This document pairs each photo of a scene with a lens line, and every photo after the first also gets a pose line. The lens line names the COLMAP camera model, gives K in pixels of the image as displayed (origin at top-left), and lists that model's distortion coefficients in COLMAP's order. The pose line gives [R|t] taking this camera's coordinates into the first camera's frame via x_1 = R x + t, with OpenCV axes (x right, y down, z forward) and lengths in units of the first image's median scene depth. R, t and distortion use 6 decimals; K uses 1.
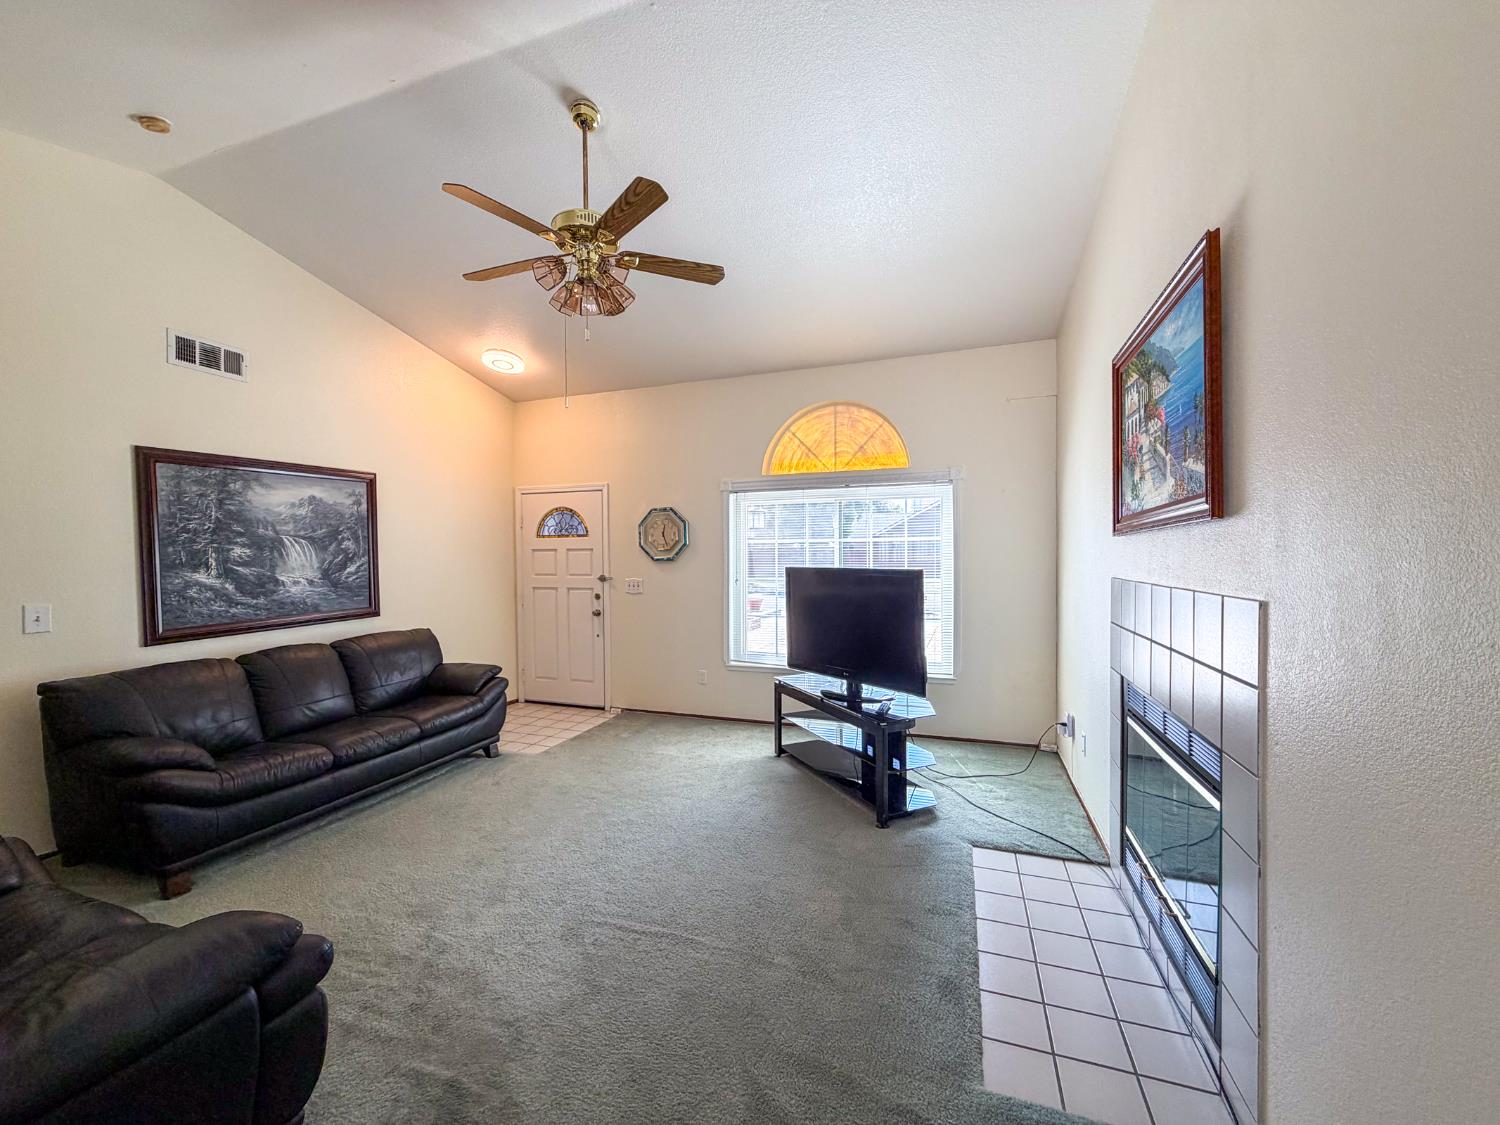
lens RADIAL K [[598.3, 0, 744.3], [0, 598.3, 561.6], [0, 0, 1]] dist [-0.001222, 0.000722]
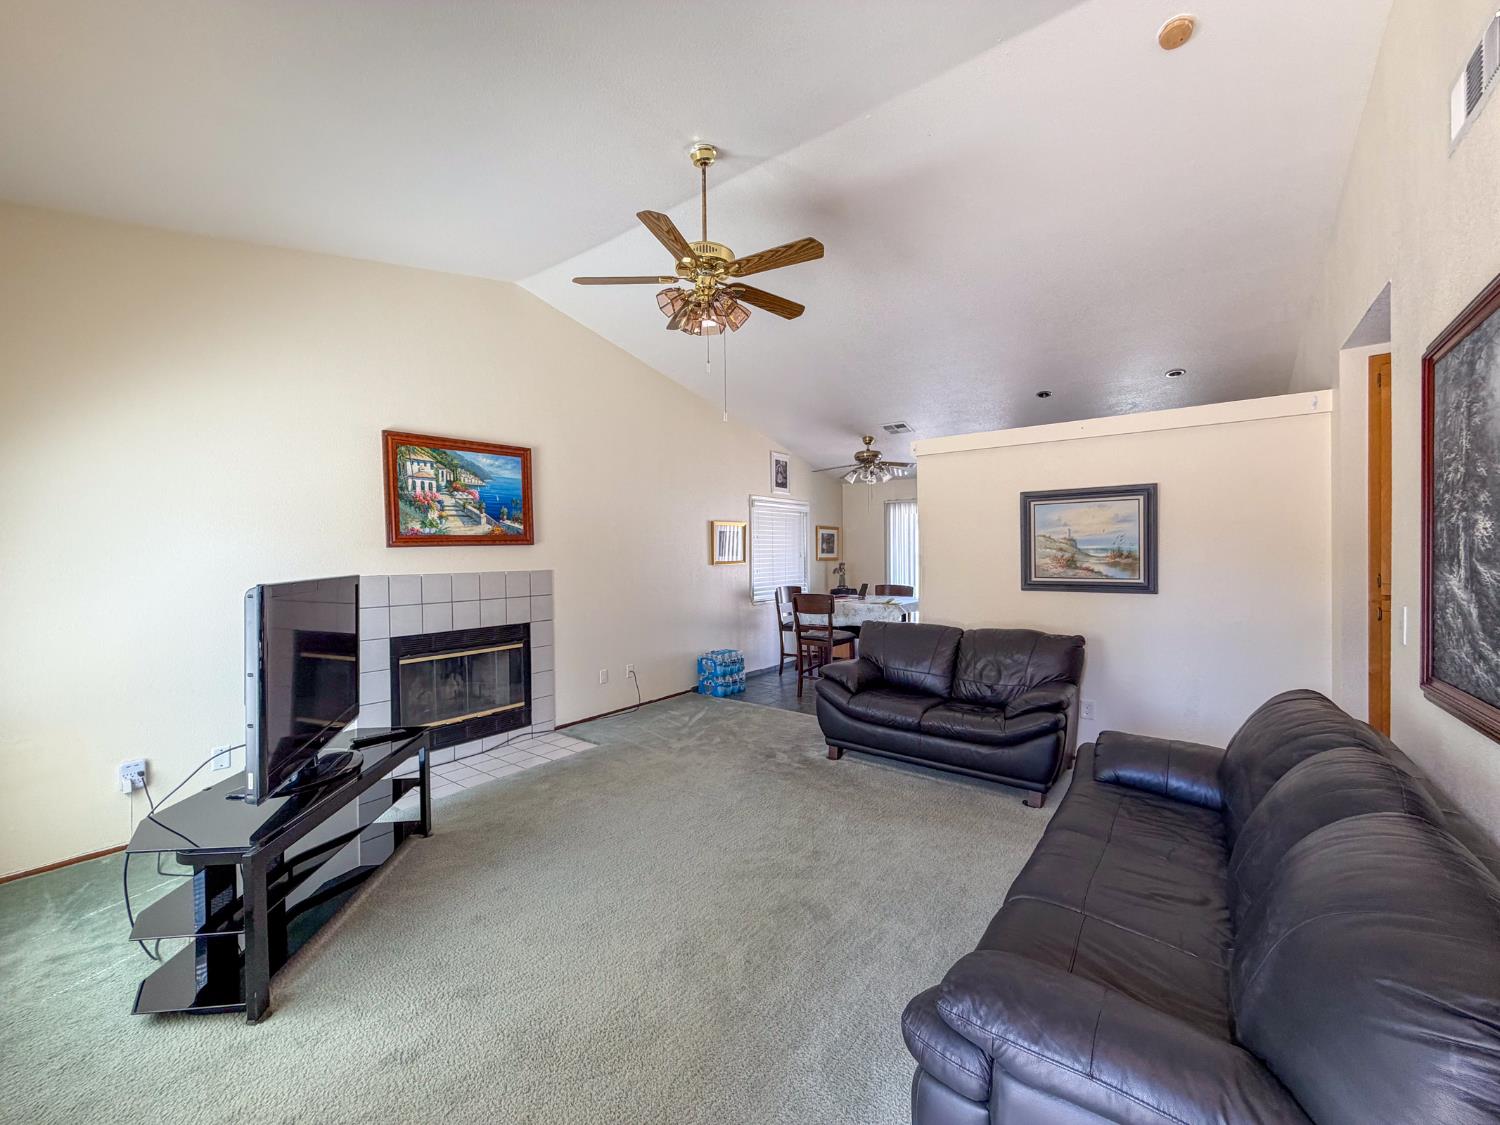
lens RADIAL K [[598.3, 0, 742.3], [0, 598.3, 562.3], [0, 0, 1]] dist [-0.001222, 0.000722]
pose [[-0.950867, 0.014467, 0.309260, -0.438733], [0.022837, 0.999464, 0.023464, -0.012190], [-0.308755, 0.029374, -0.950688, 1.353001]]
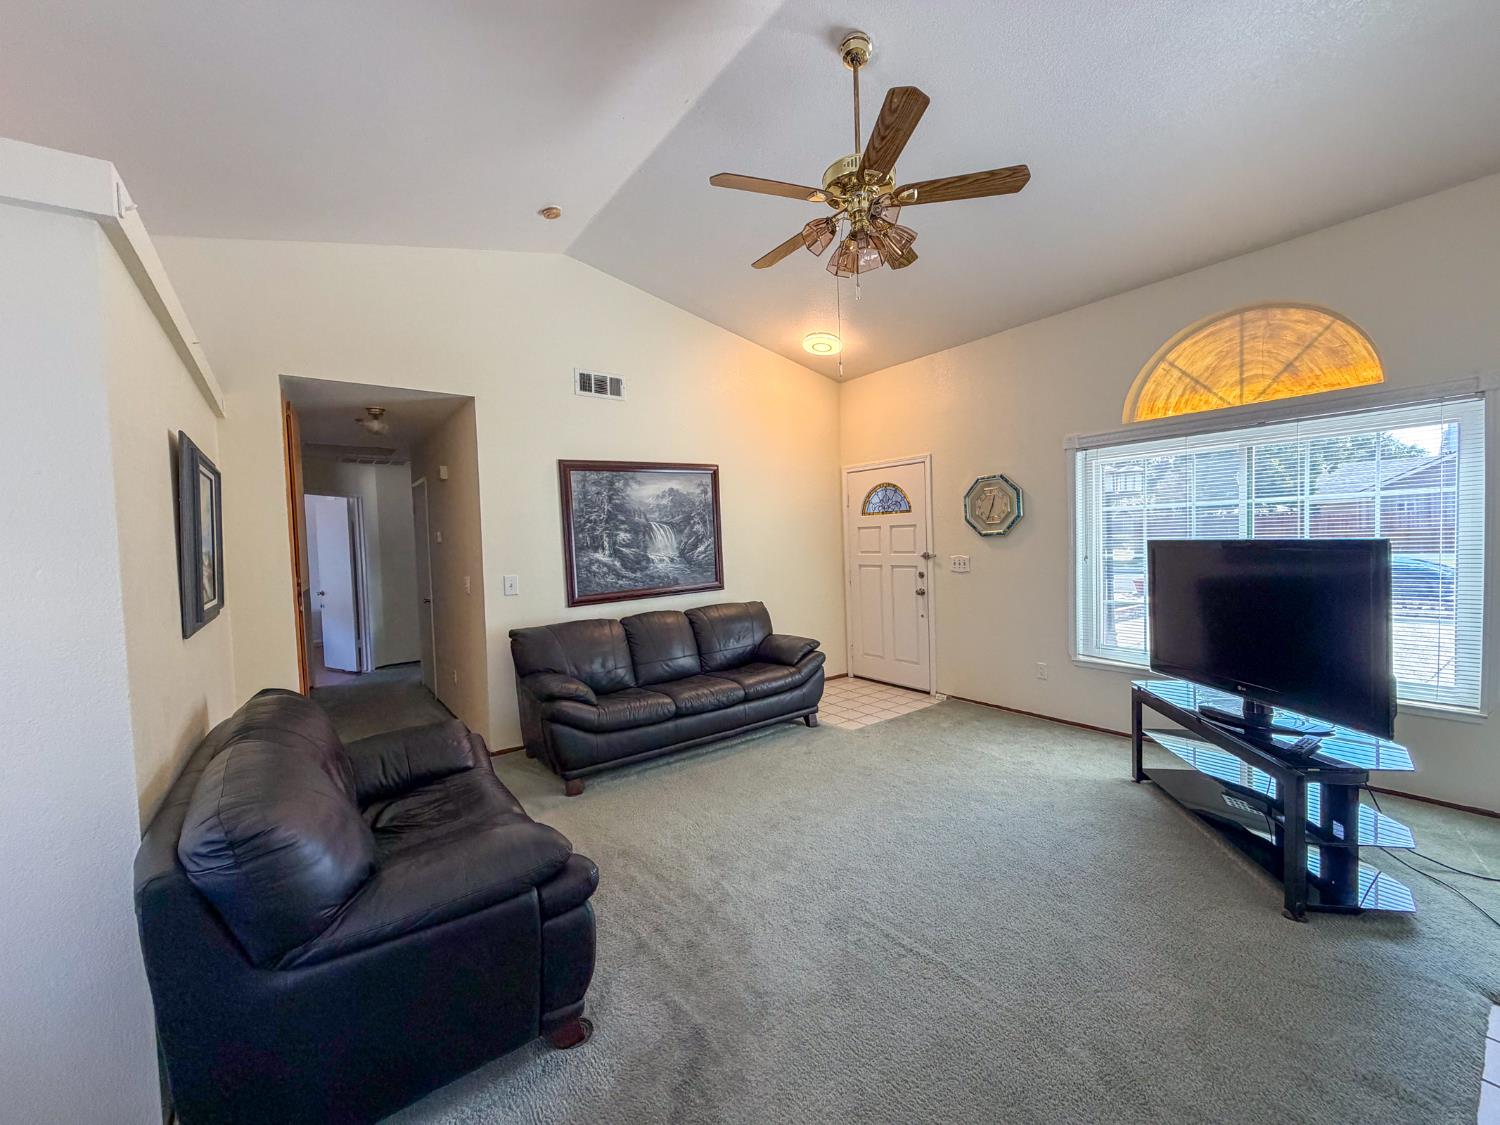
lens RADIAL K [[598.3, 0, 743.8], [0, 598.3, 561.9], [0, 0, 1]] dist [-0.001222, 0.000722]
pose [[0.830334, 0.001072, -0.557265, 0.067593], [0.019987, 0.999297, 0.031705, 0.002702], [0.556907, -0.037464, 0.829729, 0.076286]]
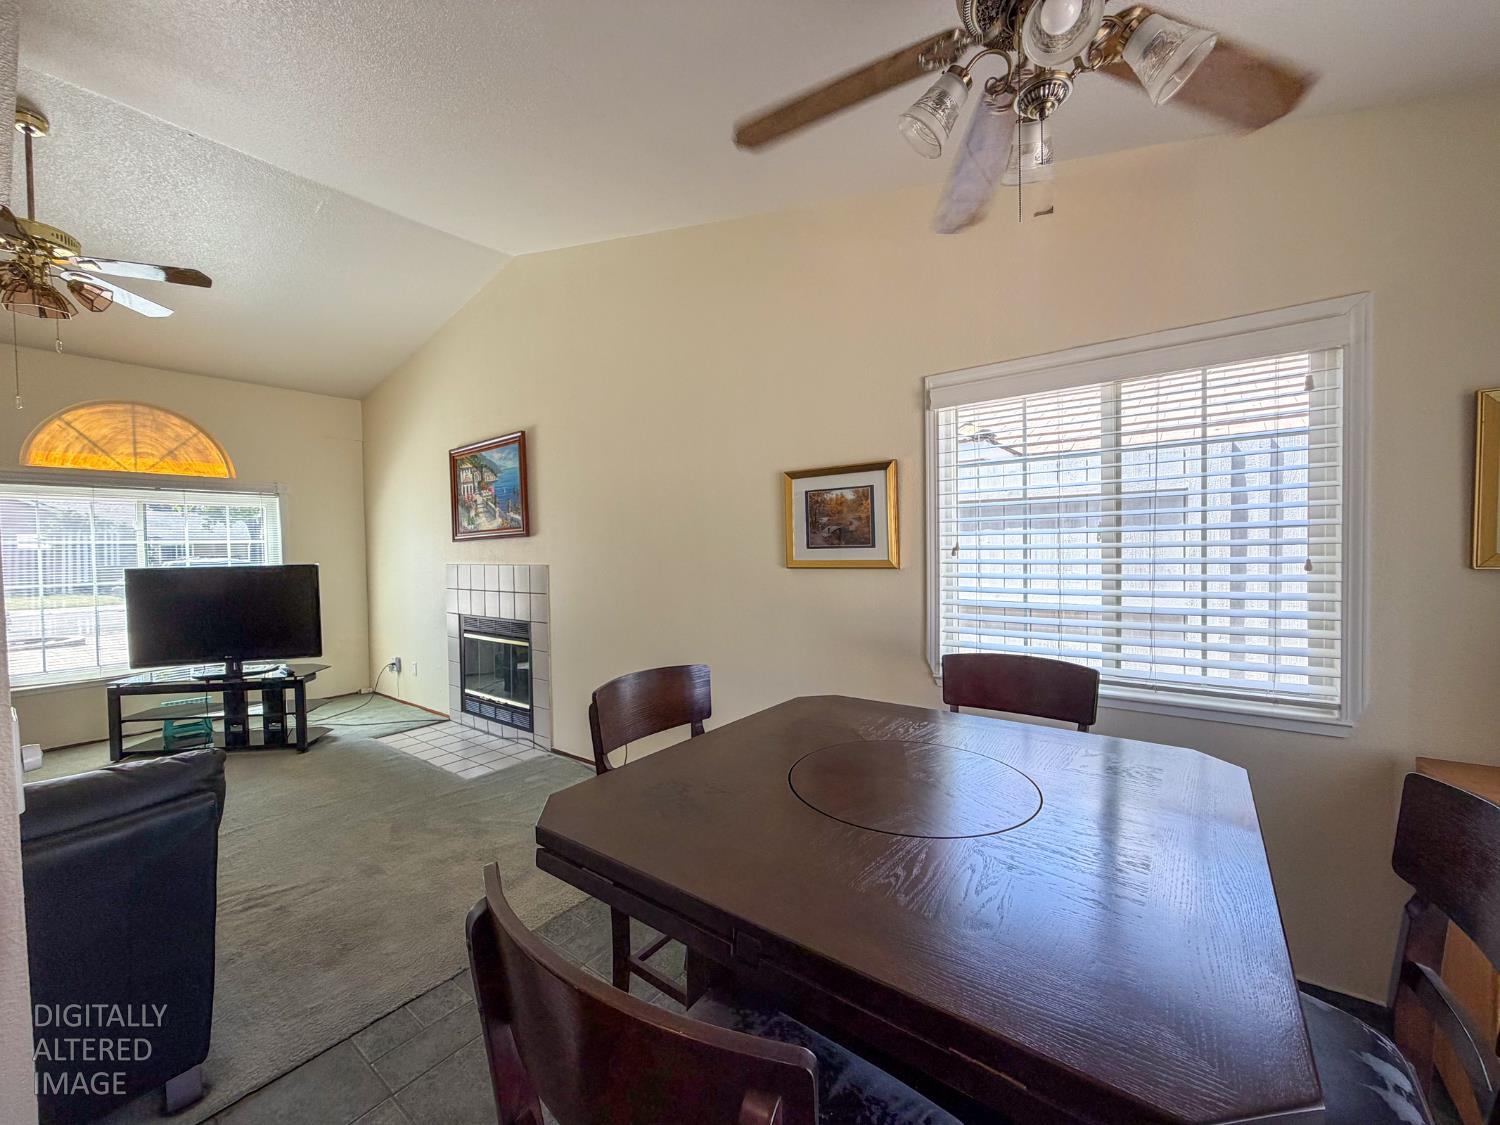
lens RADIAL K [[598.3, 0, 745.8], [0, 598.3, 561.0], [0, 0, 1]] dist [-0.001222, 0.000722]
pose [[0.301838, -0.021372, 0.953120, -0.580168], [0.026495, 0.999551, 0.014023, 0.009730], [-0.952991, 0.021020, 0.302269, -0.295971]]
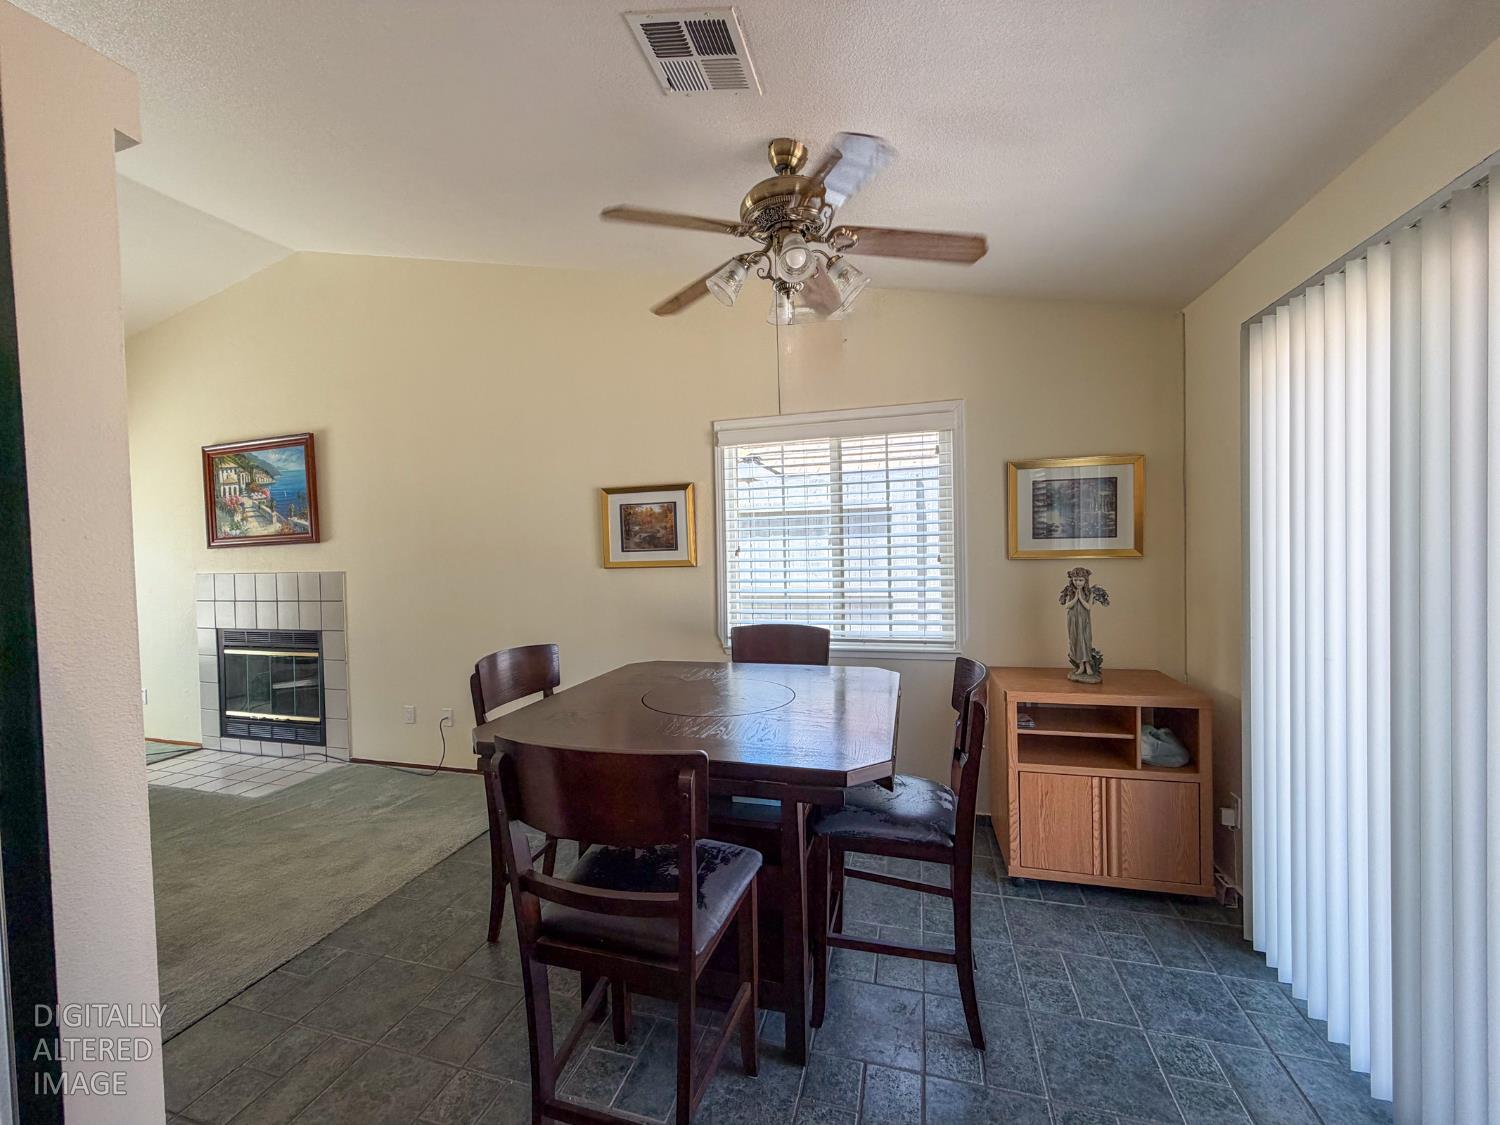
lens RADIAL K [[598.3, 0, 746.2], [0, 598.3, 560.4], [0, 0, 1]] dist [-0.001222, 0.000722]
pose [[-0.062167, -0.012458, 0.997988, -0.751122], [0.036015, 0.999243, 0.014717, 0.012874], [-0.997416, 0.036857, -0.061671, -0.276339]]
